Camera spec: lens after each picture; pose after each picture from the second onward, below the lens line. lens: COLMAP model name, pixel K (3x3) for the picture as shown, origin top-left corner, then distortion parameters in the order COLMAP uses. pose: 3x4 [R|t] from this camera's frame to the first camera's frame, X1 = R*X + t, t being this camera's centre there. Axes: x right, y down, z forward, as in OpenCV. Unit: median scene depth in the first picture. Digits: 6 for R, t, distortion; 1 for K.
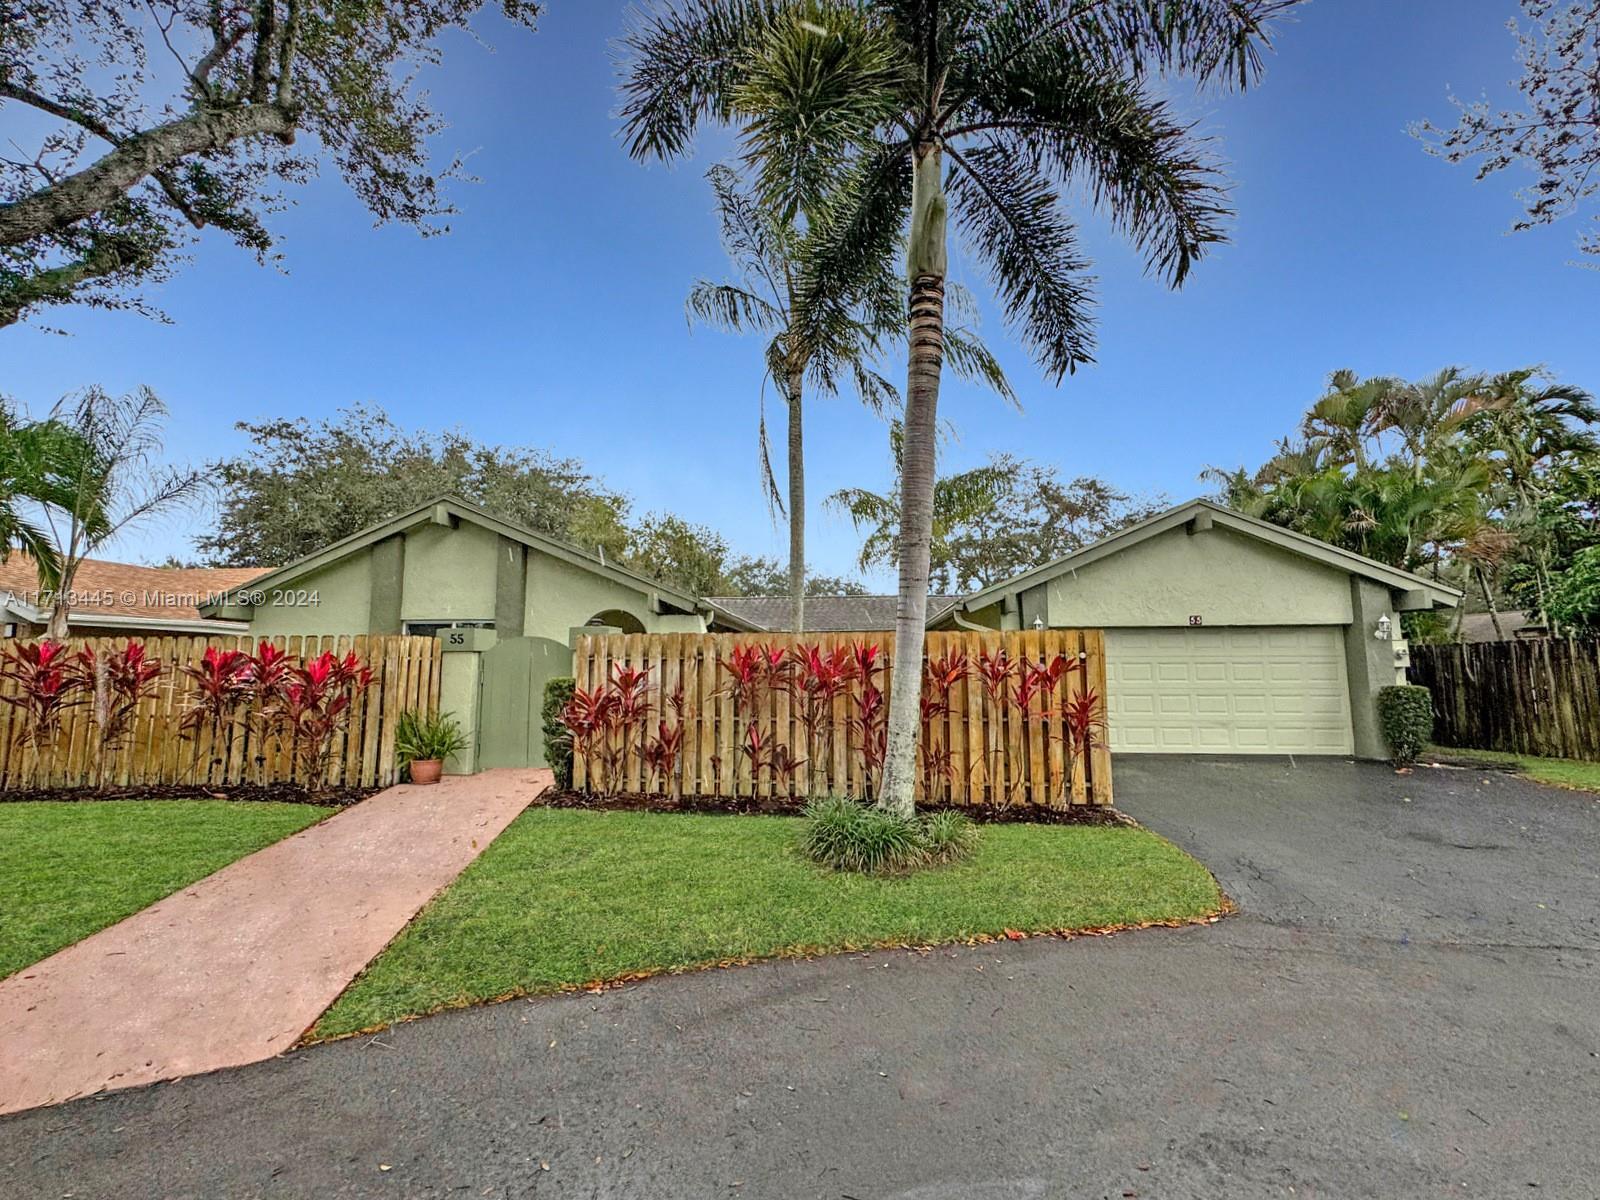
lens RADIAL K [[640.6, 0, 800.0], [0, 640.6, 600.0], [0, 0, 1]] dist [-0.002931, -0.000005]
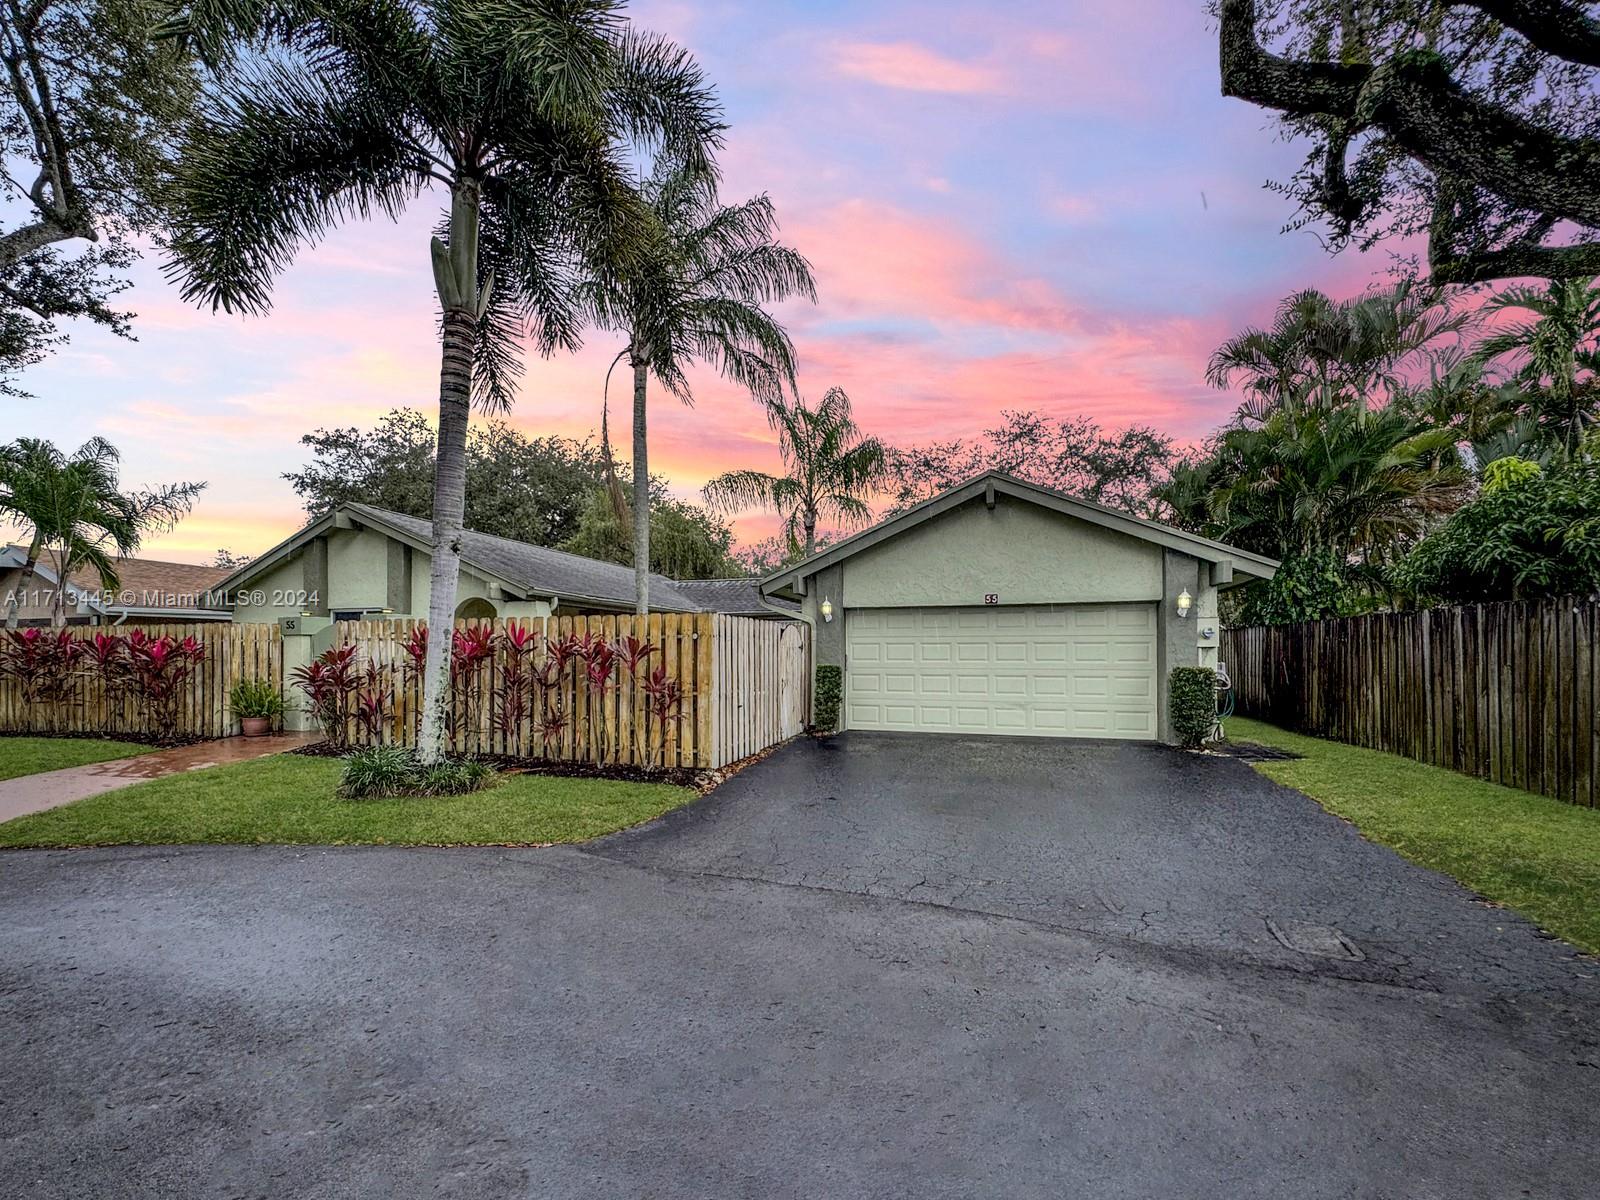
lens RADIAL K [[674.3, 0, 798.8], [0, 674.3, 644.4], [0, 0, 1]] dist [0.001804, -0.000072]
pose [[0.976341, -0.001534, -0.216232, 0.581970], [0.022914, 0.995079, 0.096403, -0.005447], [0.215020, -0.099077, 0.971571, -0.063351]]
